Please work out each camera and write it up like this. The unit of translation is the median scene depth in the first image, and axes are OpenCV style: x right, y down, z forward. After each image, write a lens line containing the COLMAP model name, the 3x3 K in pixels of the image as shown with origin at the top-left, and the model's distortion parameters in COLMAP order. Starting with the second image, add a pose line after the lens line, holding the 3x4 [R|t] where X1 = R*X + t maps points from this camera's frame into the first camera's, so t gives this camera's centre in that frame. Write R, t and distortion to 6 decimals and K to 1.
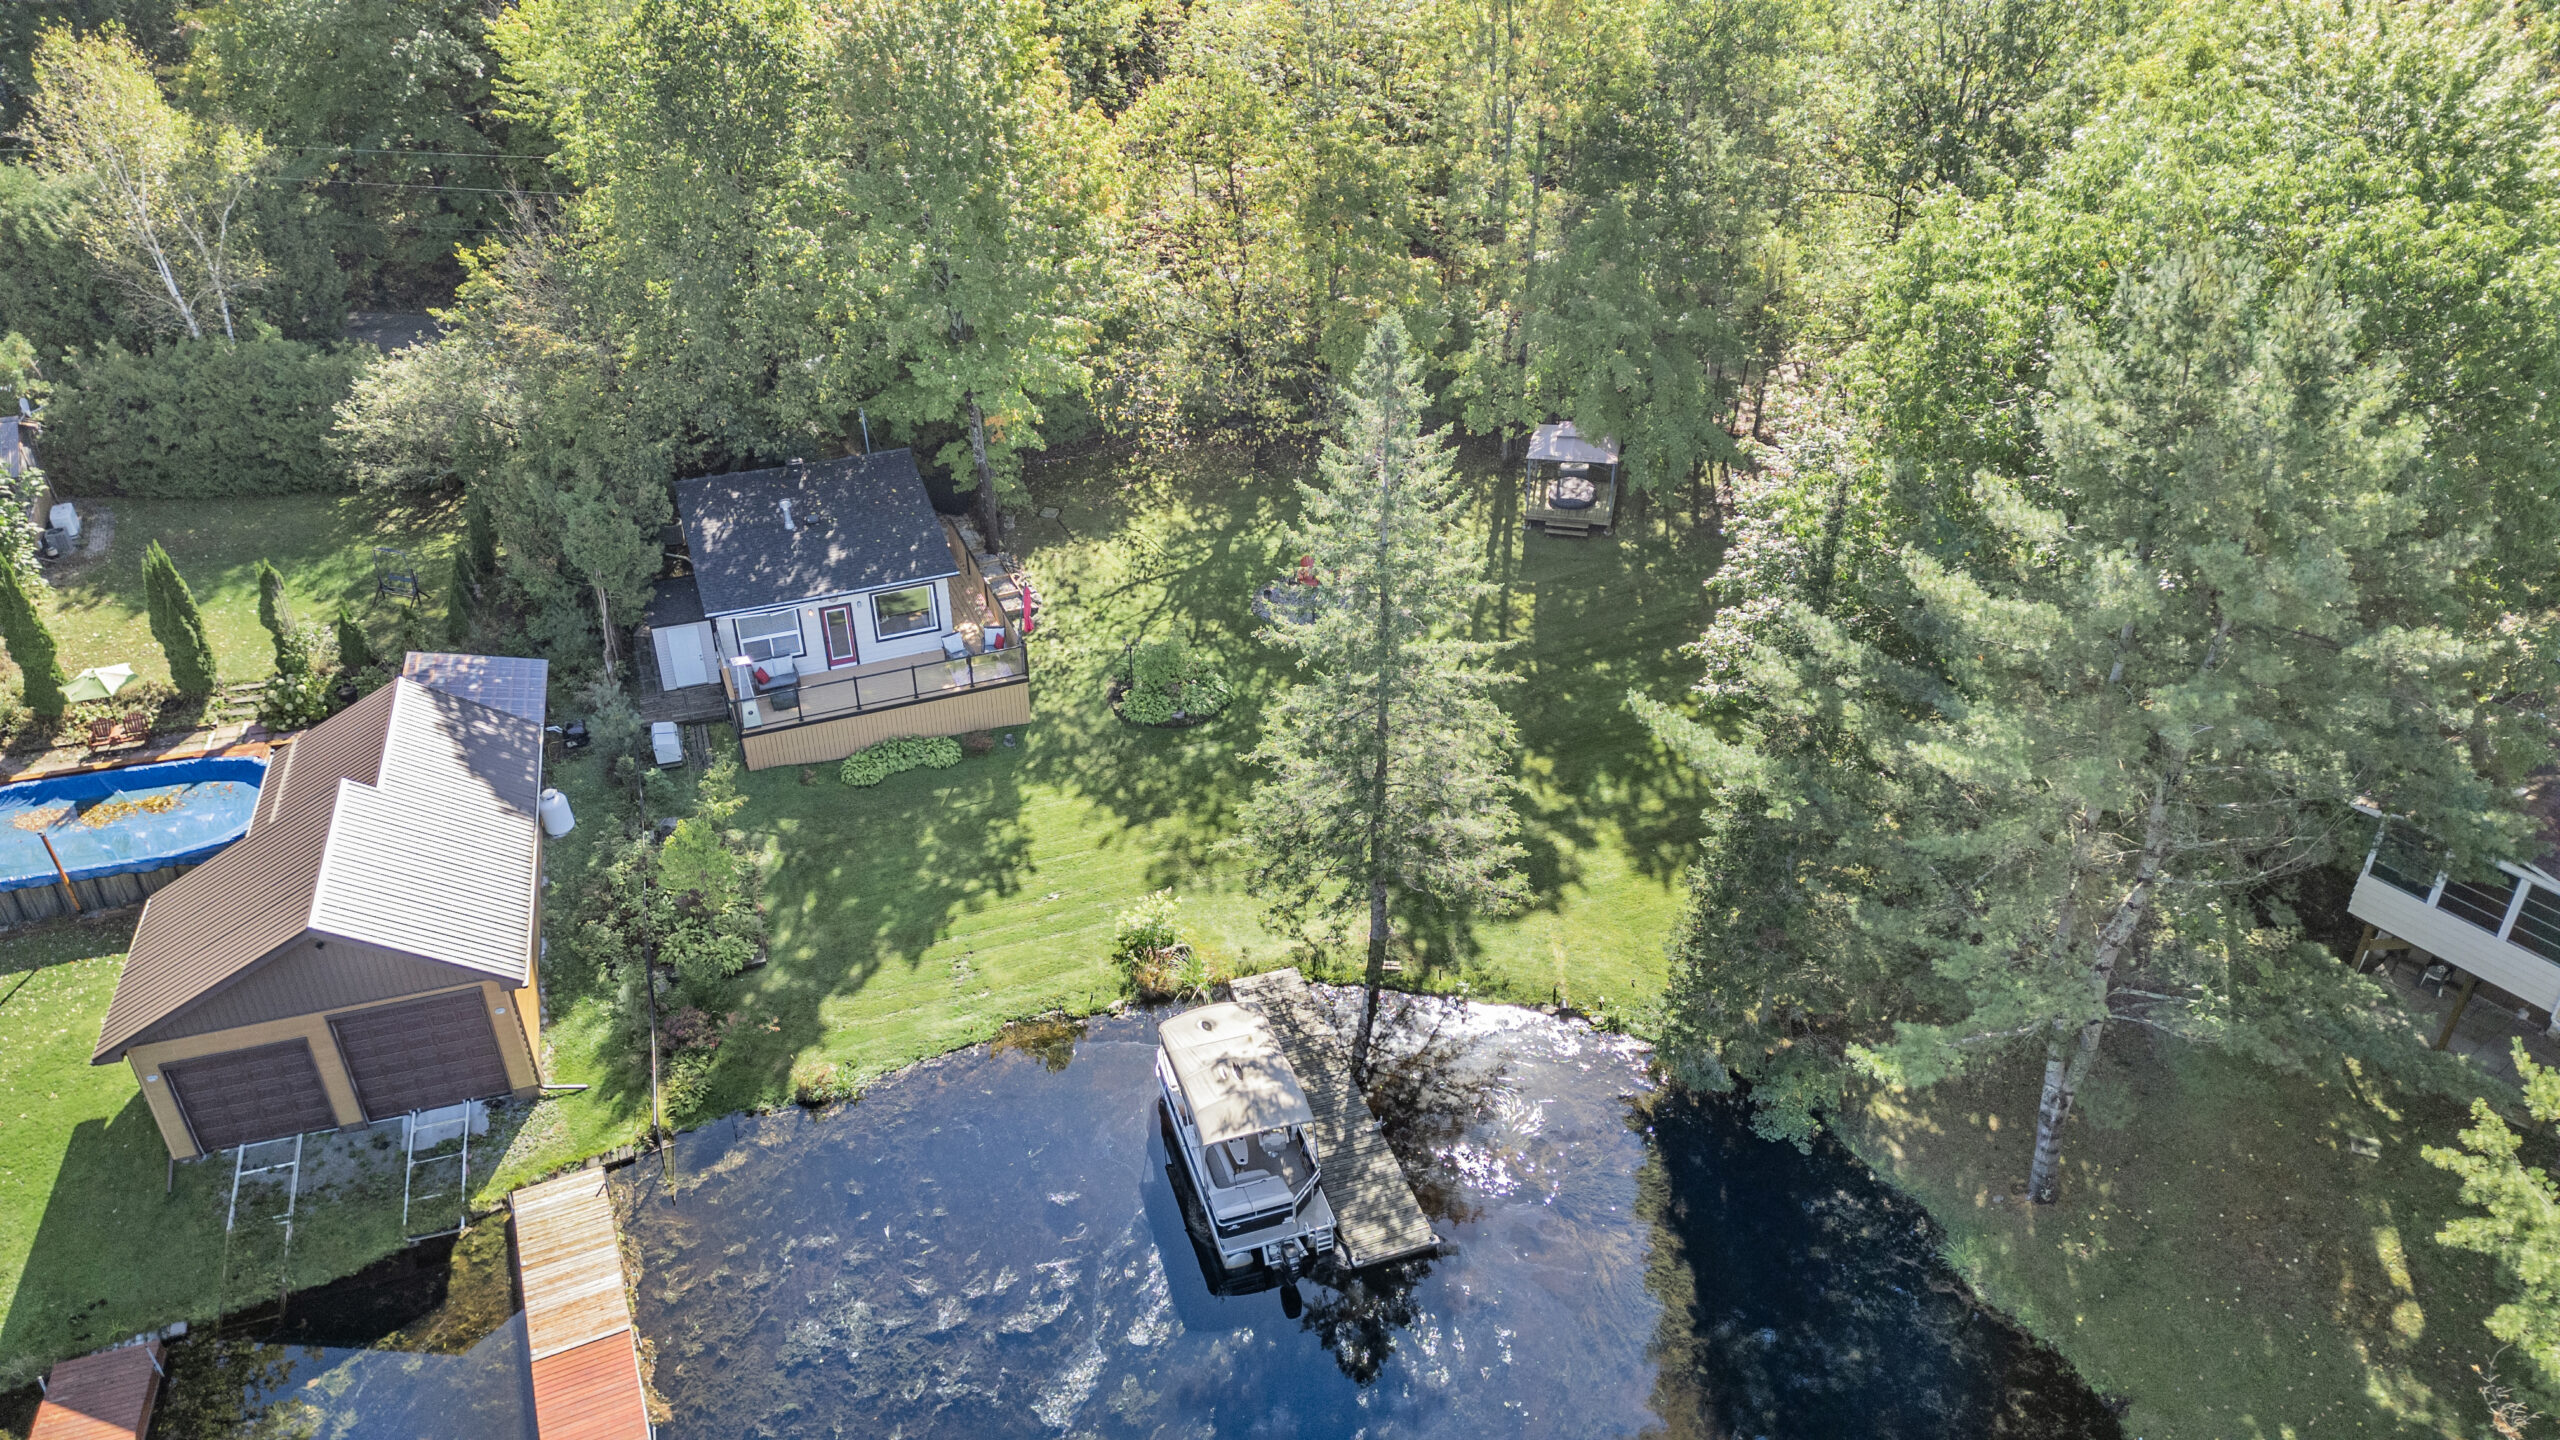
lens RADIAL K [[1830.2, 0, 1292.6], [0, 1830.2, 716.6], [0, 0, 1]] dist [0.005235, -0.000798]
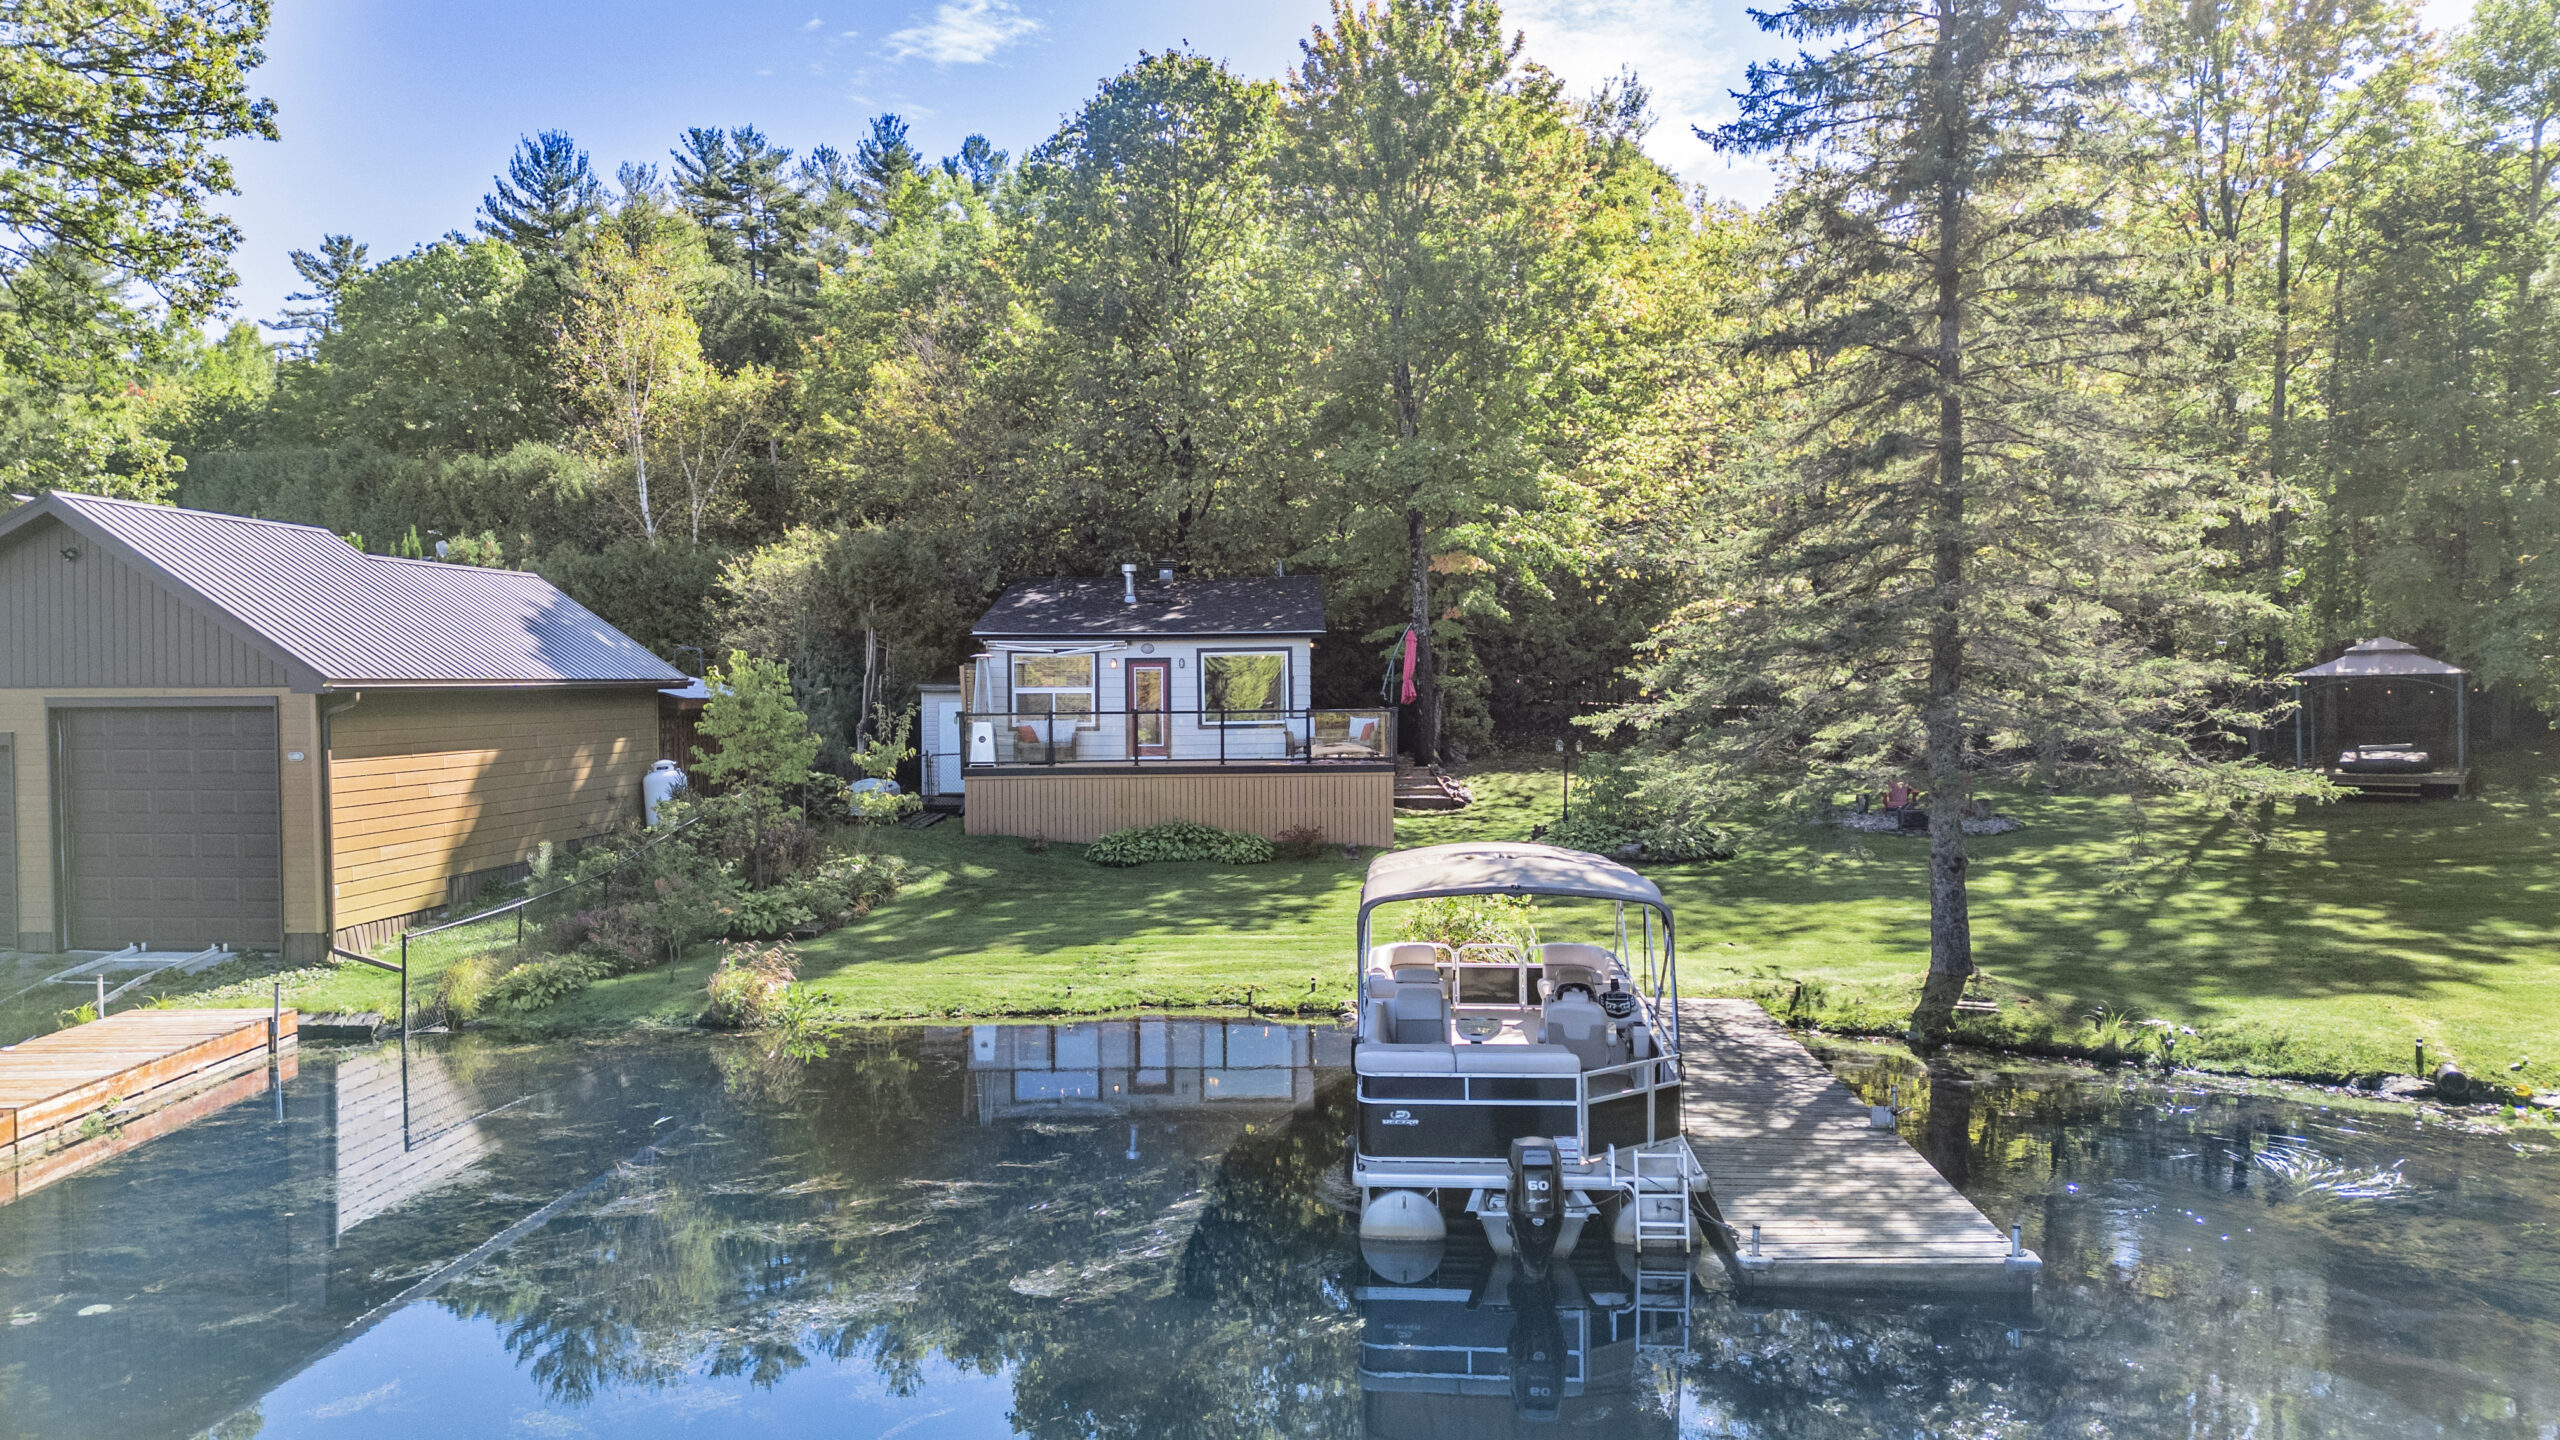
lens RADIAL K [[1830.2, 0, 1263.9], [0, 1830.2, 722.2], [0, 0, 1]] dist [0.005235, -0.000798]
pose [[0.922351, 0.006118, -0.386305, 0.076004], [-0.201873, 0.860158, -0.468376, 0.370912], [0.329417, 0.509991, 0.794602, 0.649154]]
